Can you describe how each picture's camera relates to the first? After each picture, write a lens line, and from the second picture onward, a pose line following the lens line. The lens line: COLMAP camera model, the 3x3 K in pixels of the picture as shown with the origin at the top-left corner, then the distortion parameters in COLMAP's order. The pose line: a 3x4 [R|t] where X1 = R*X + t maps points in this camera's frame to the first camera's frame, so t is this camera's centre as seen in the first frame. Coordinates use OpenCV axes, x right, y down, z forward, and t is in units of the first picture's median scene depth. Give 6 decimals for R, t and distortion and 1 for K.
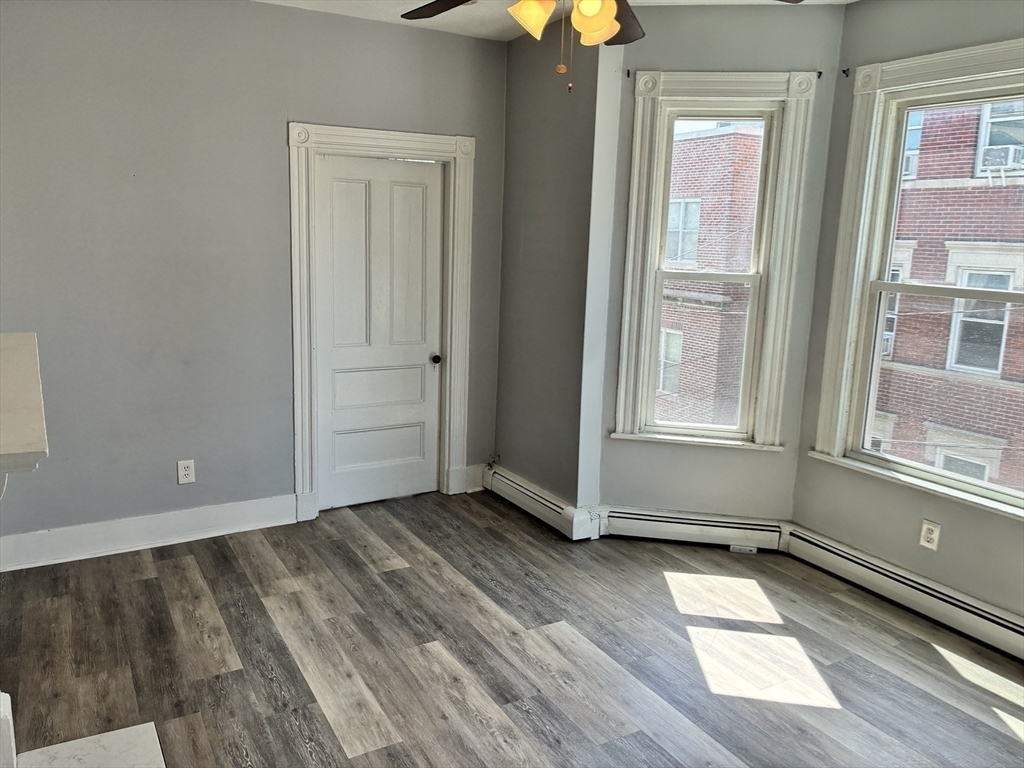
lens RADIAL K [[774.6, 0, 512.3], [0, 774.6, 378.6], [0, 0, 1]] dist [0.005339, 0.000569]
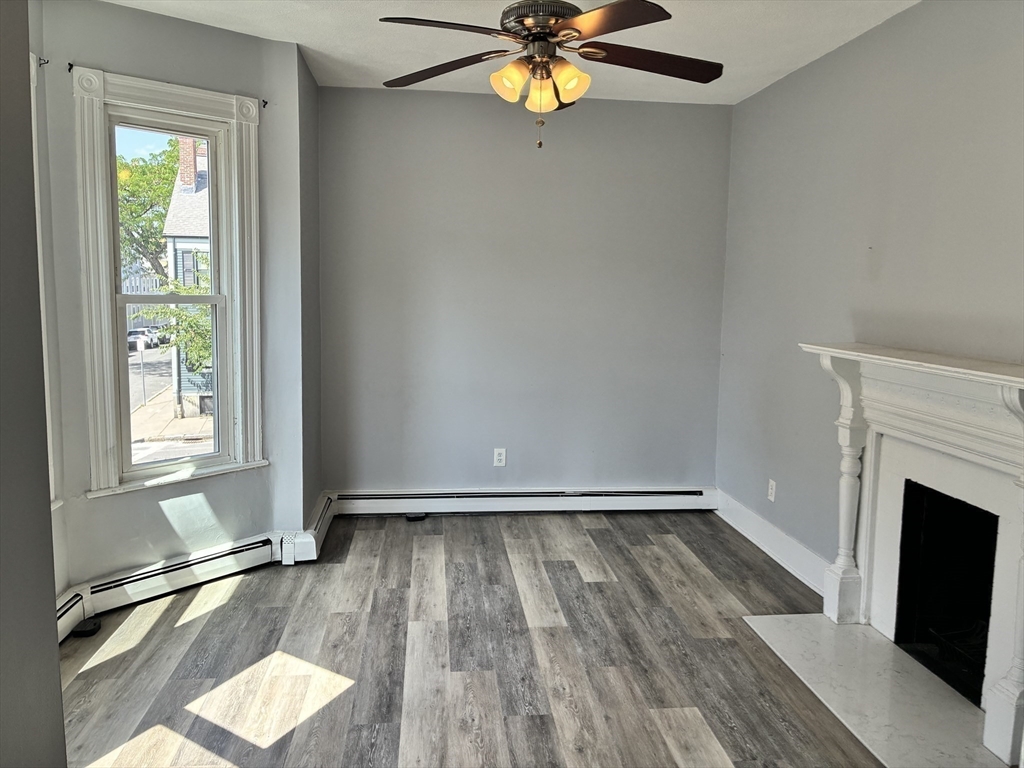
lens RADIAL K [[775.3, 0, 508.8], [0, 775.3, 382.2], [0, 0, 1]] dist [0.013324, -0.007563]
pose [[-0.909010, -0.100556, 0.404461, -0.283892], [0.031148, 0.951352, 0.306527, -0.269123], [-0.415608, 0.291234, -0.861657, 1.492932]]
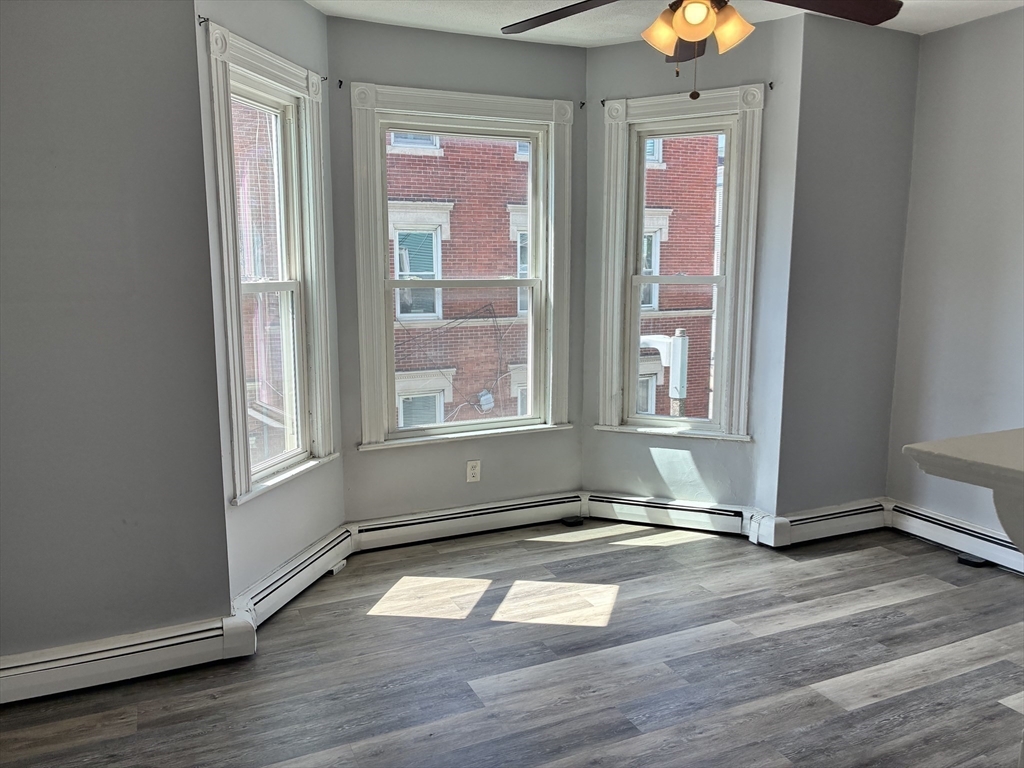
lens RADIAL K [[775.3, 0, 508.8], [0, 775.3, 382.2], [0, 0, 1]] dist [0.013324, -0.007563]
pose [[0.101419, -0.180344, 0.978361, -0.732558], [0.191805, 0.968525, 0.158648, -0.143059], [-0.976179, 0.171565, 0.132818, 0.799947]]
